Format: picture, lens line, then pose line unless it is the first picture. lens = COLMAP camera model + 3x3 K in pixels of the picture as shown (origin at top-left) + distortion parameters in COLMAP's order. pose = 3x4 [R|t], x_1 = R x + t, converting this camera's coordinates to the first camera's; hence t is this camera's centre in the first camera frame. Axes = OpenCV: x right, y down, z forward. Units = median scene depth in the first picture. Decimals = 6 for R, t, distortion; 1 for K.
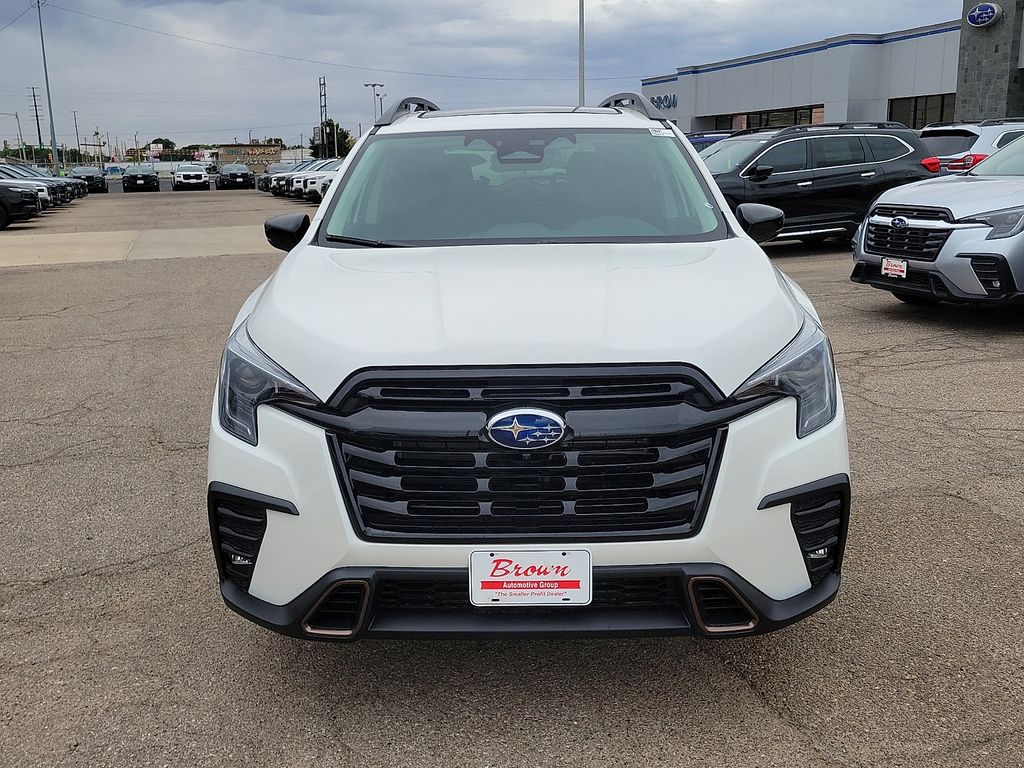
lens RADIAL K [[965.7, 0, 530.2], [0, 965.7, 362.4], [0, 0, 1]] dist [0.050247, -0.000657]
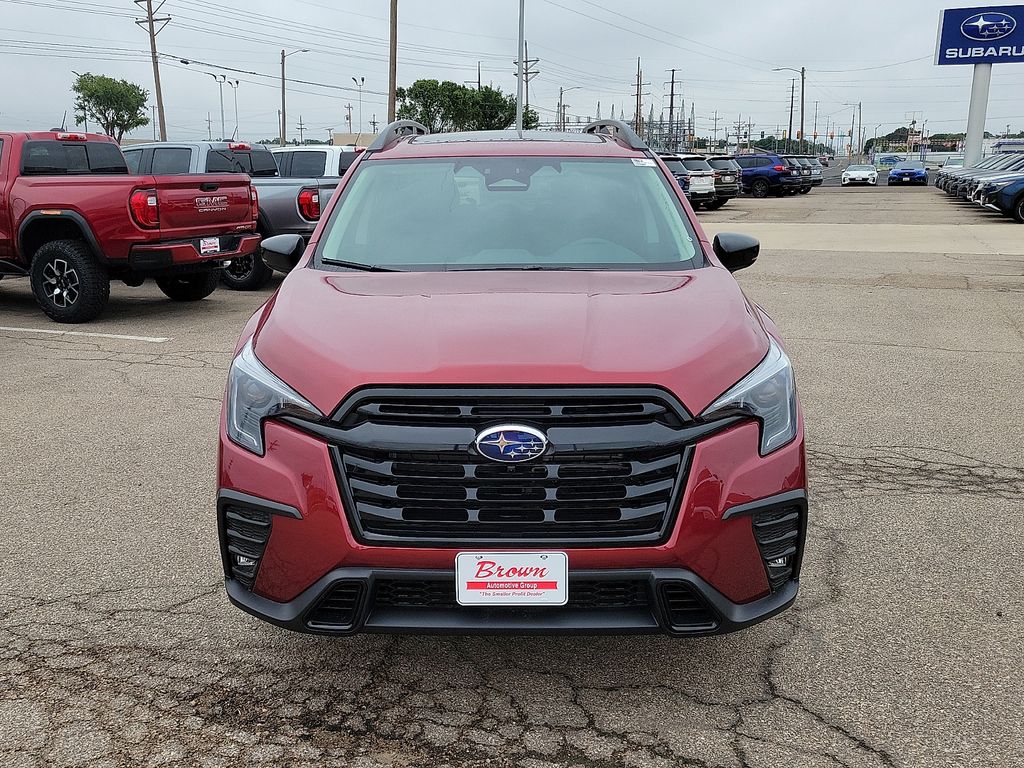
lens RADIAL K [[970.6, 0, 512.0], [0, 970.6, 384.0], [0, 0, 1]] dist [0.042025, 0.001807]
pose [[0.999906, 0.013678, -0.000422, -0.003720], [-0.013677, 0.999899, 0.003975, -0.003329], [0.000476, -0.003969, 0.999992, -0.101452]]
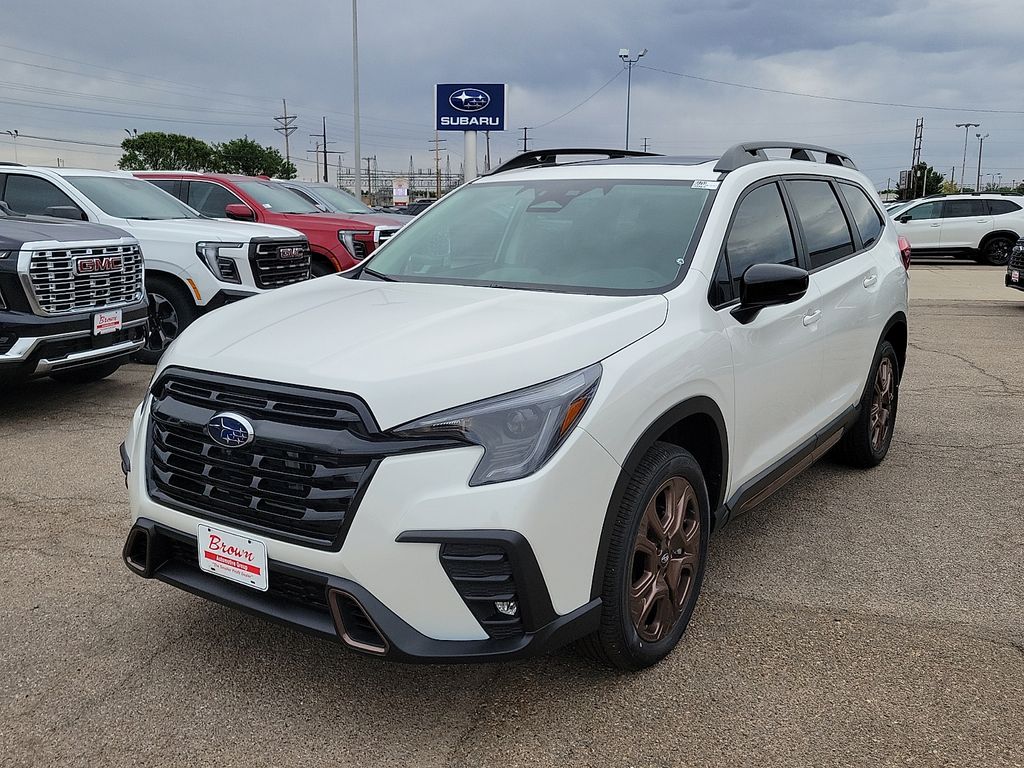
lens RADIAL K [[977.0, 0, 523.3], [0, 977.0, 384.7], [0, 0, 1]] dist [0.054143, -0.026326]
pose [[0.830179, 0.126063, -0.543057, 0.916132], [-0.138799, 0.990163, 0.017668, -0.055626], [0.539942, 0.060708, 0.839510, 0.170493]]
